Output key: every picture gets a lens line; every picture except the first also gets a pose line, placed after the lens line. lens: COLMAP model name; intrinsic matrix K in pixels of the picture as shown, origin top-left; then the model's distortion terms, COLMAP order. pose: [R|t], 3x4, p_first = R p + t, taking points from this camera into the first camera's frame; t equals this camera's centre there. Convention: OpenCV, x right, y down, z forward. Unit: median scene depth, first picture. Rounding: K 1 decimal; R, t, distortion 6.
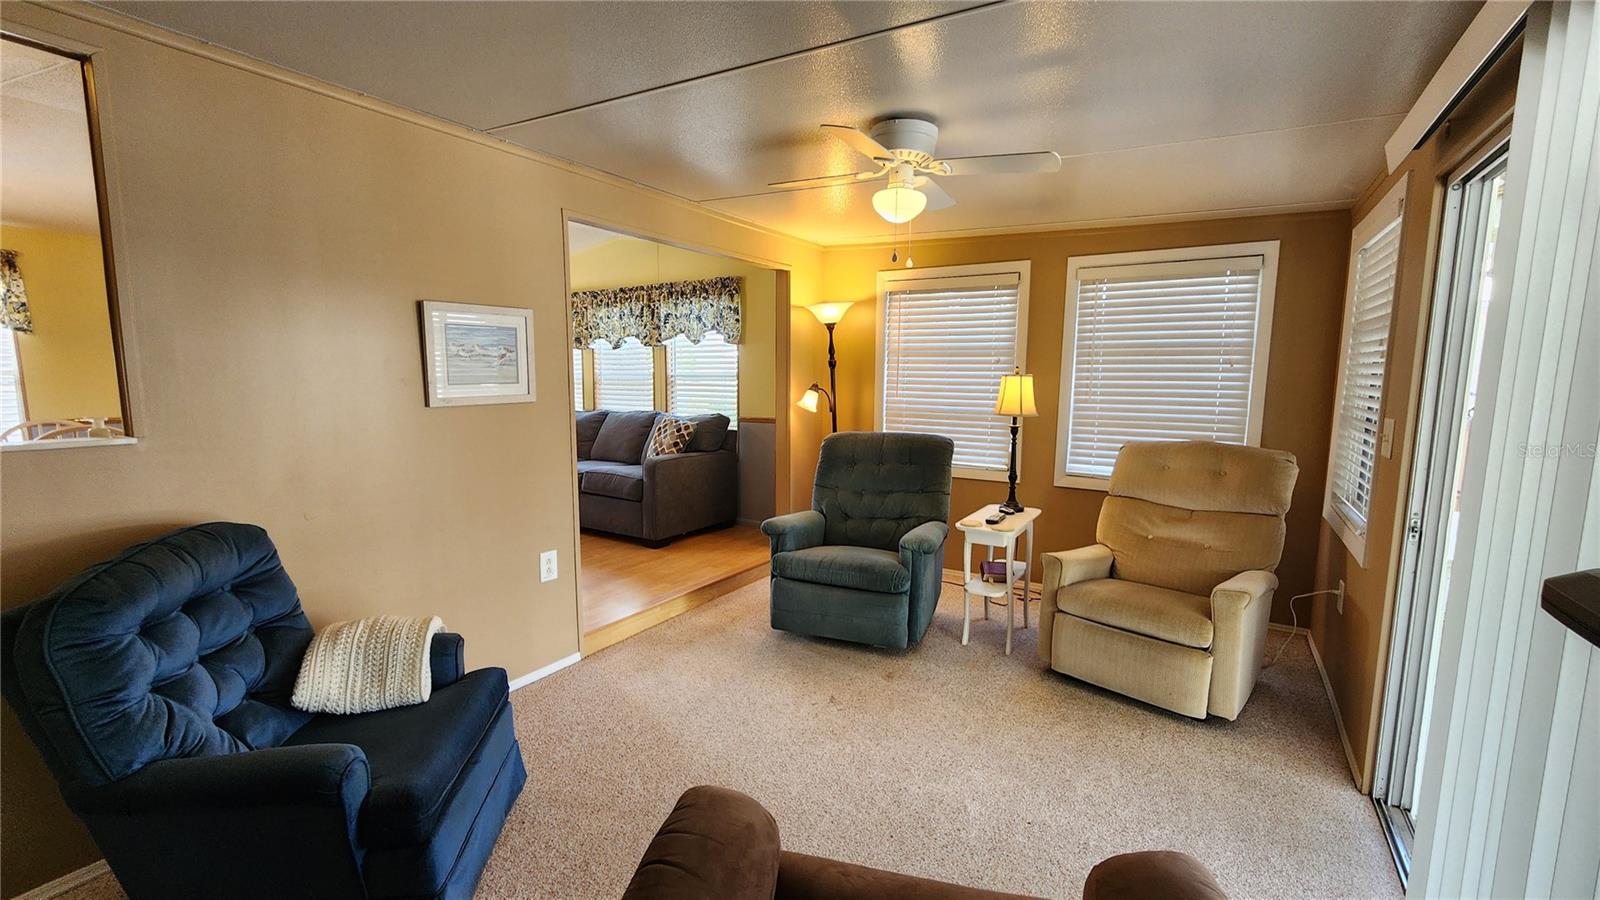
lens RADIAL K [[664.0, 0, 795.5], [0, 664.0, 457.7], [0, 0, 1]] dist [-0.001159, -0.000857]
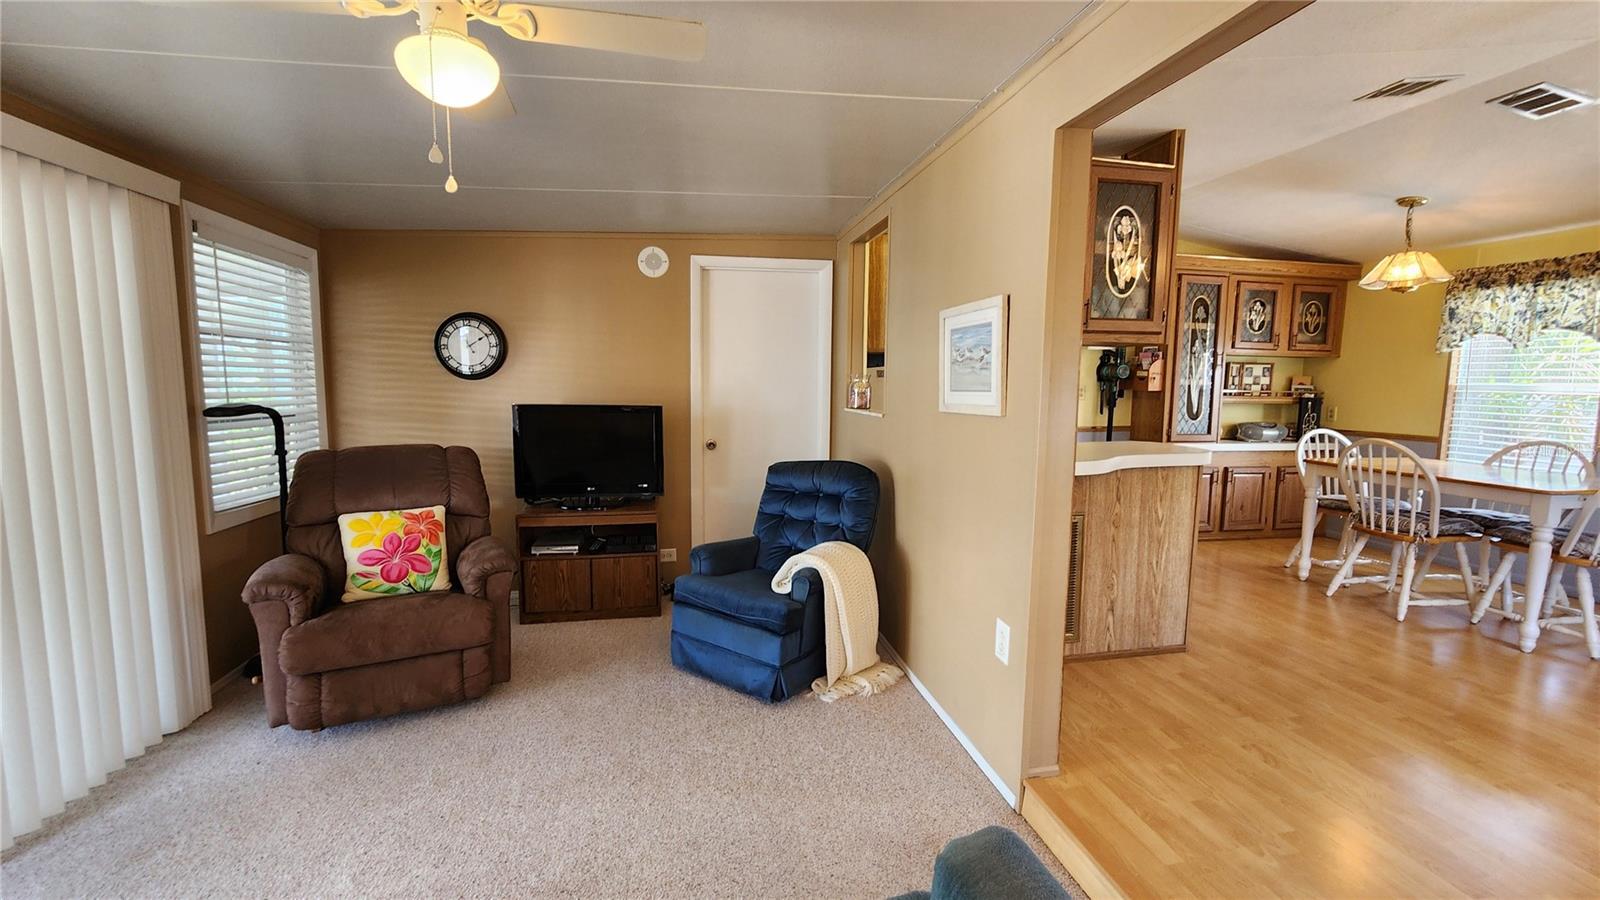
lens RADIAL K [[666.7, 0, 801.1], [0, 666.7, 453.4], [0, 0, 1]] dist [-0.001381, -0.000497]
pose [[-0.716488, 0.060287, -0.694990, 0.161685], [-0.103437, 0.976065, 0.191306, -0.088523], [0.689889, 0.208956, -0.693103, 0.740690]]
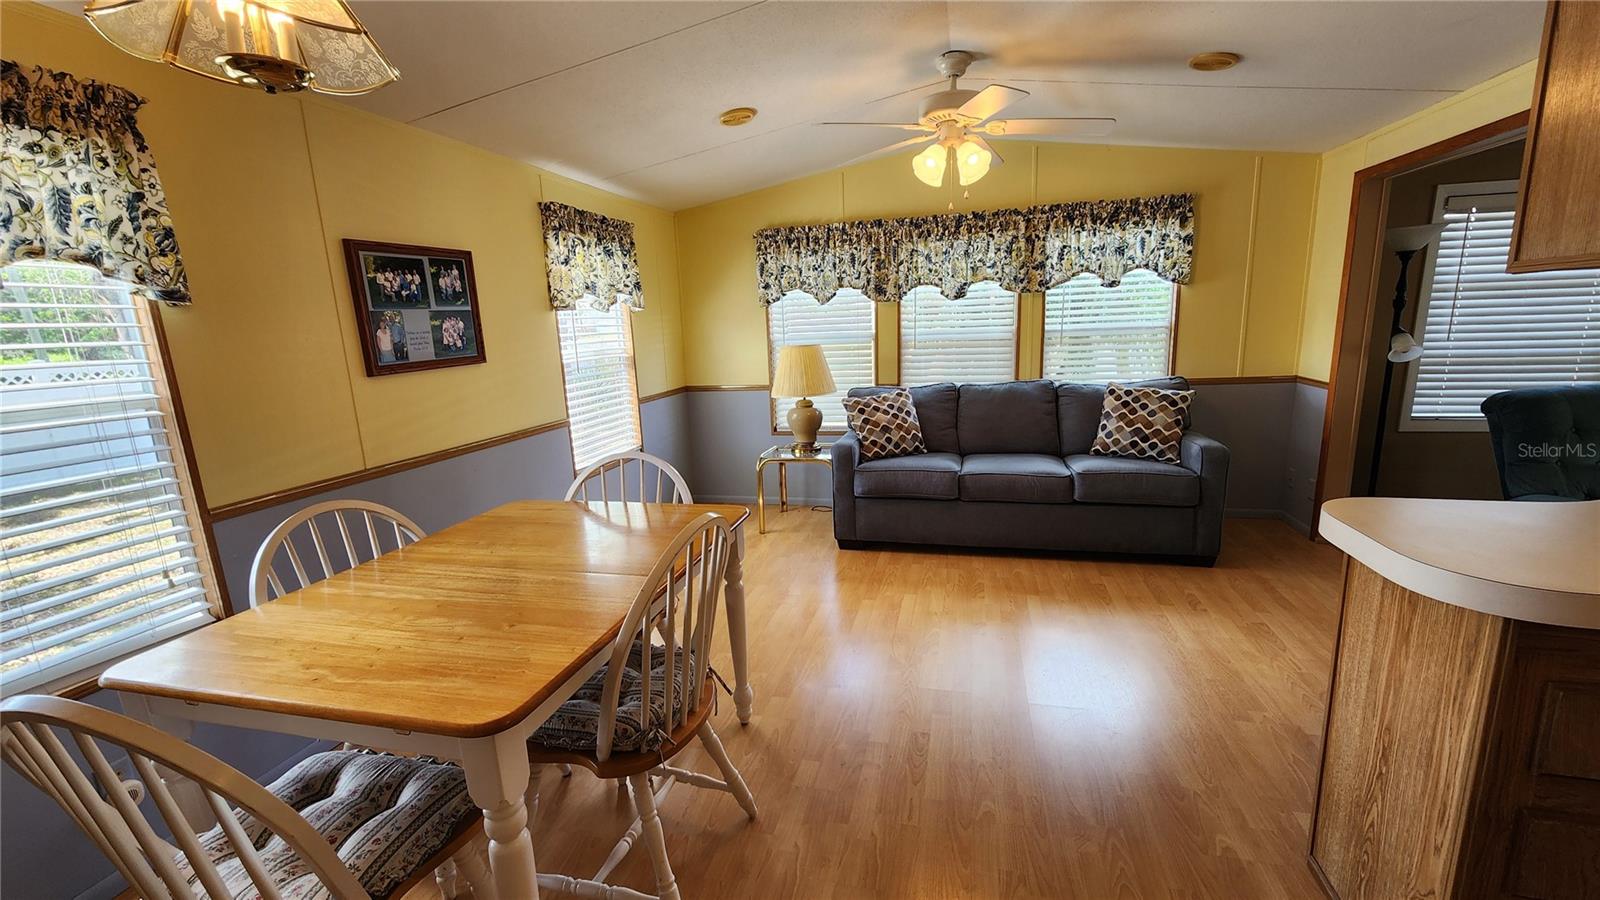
lens RADIAL K [[657.4, 0, 802.0], [0, 657.4, 454.8], [0, 0, 1]] dist [0.000149, -0.000556]
pose [[0.947609, -0.110667, 0.299649, -0.753055], [0.087962, 0.992205, 0.088272, -0.081130], [-0.307082, -0.057290, 0.949957, 0.402594]]
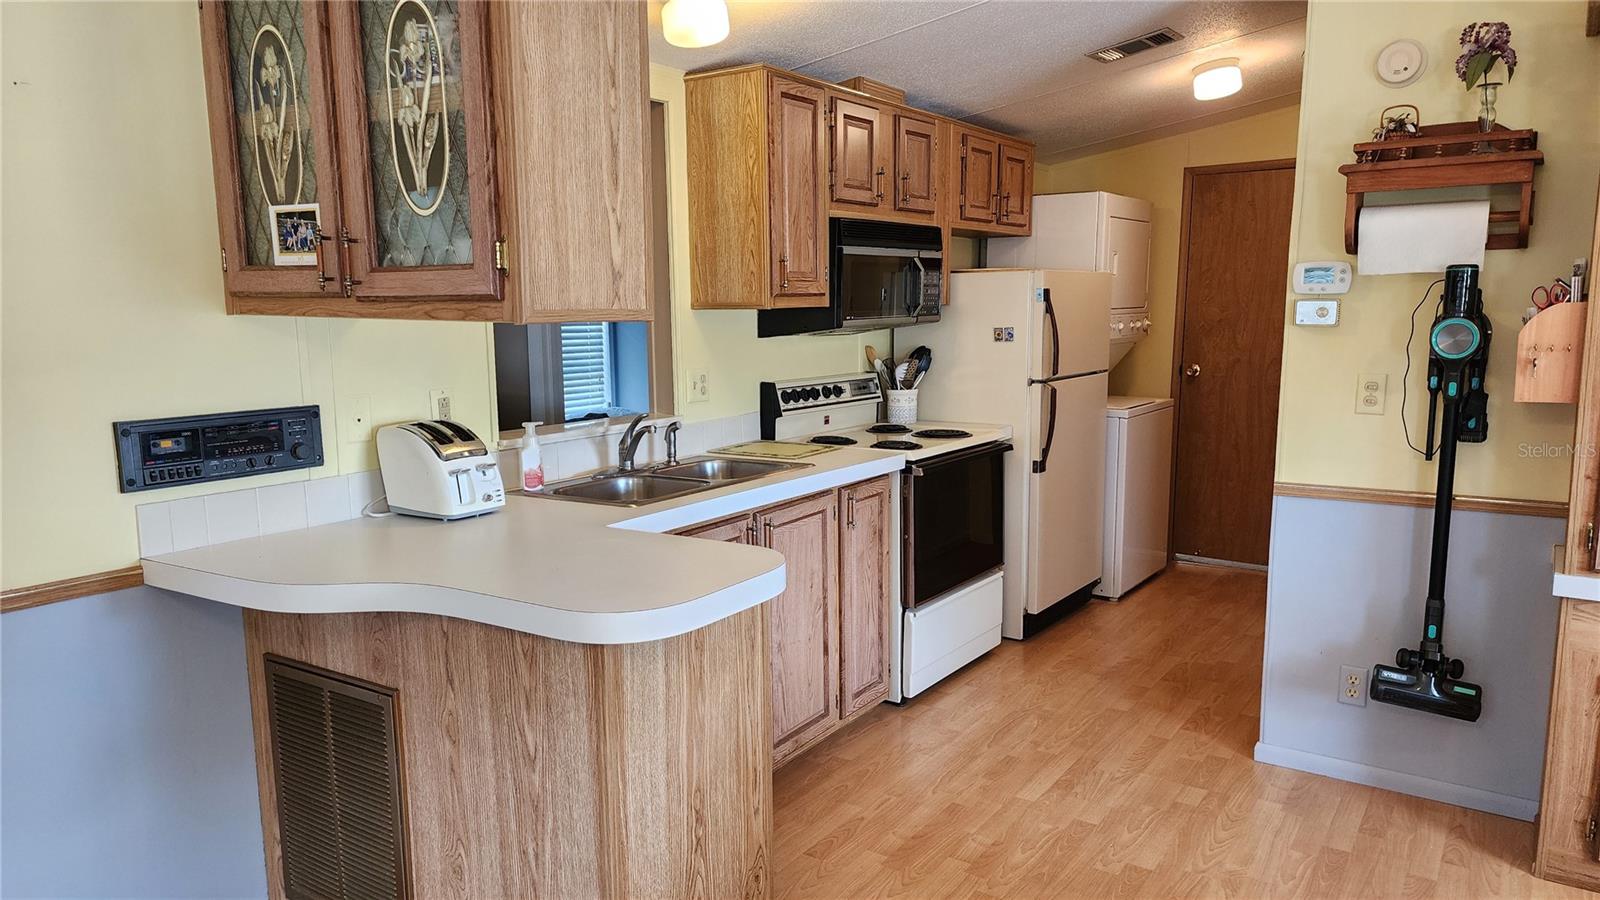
lens RADIAL K [[1066.0, 0, 802.1], [0, 1066.0, 465.4], [0, 0, 1]] dist [0.095962, -0.092376]
pose [[-0.999618, -0.003473, 0.027422, -0.531057], [0.004191, 0.961563, 0.274552, -0.153201], [-0.027322, 0.274562, -0.961181, 0.895170]]
